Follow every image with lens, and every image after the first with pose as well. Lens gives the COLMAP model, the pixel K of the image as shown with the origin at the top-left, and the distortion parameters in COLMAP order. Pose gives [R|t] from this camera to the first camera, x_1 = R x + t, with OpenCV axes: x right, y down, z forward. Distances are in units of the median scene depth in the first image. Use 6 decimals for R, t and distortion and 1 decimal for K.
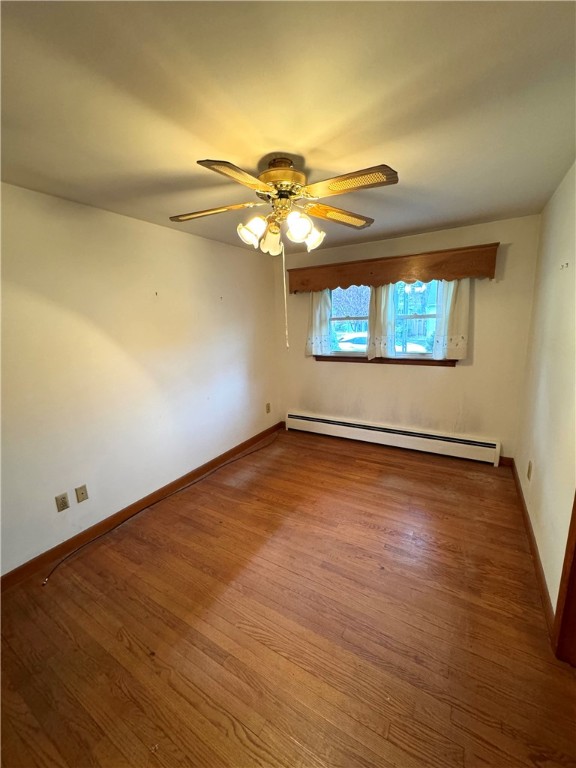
lens RADIAL K [[302.2, 0, 294.0], [0, 302.2, 383.4], [0, 0, 1]] dist [-0.002071, 0.000014]
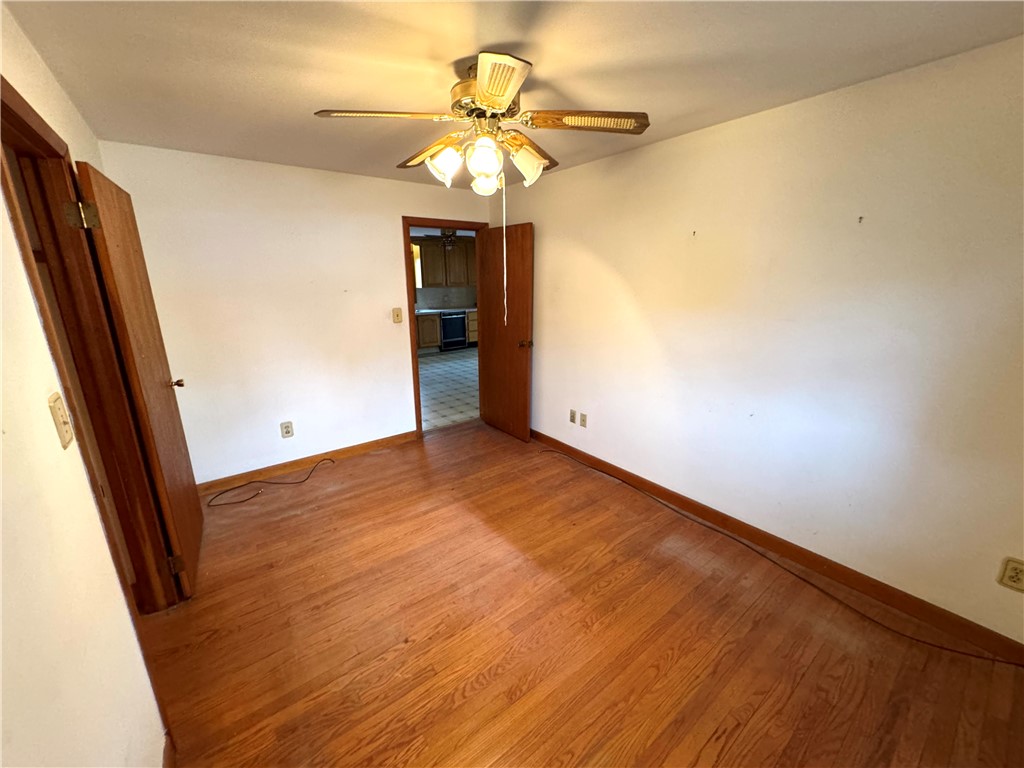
lens RADIAL K [[402.9, 0, 509.2], [0, 402.9, 386.9], [0, 0, 1]] dist [-0.002071, 0.000014]
pose [[-0.374805, 0.286376, -0.881766, 0.744534], [-0.166844, 0.914734, 0.368002, -0.281737], [0.911967, 0.285046, -0.295066, 1.139806]]
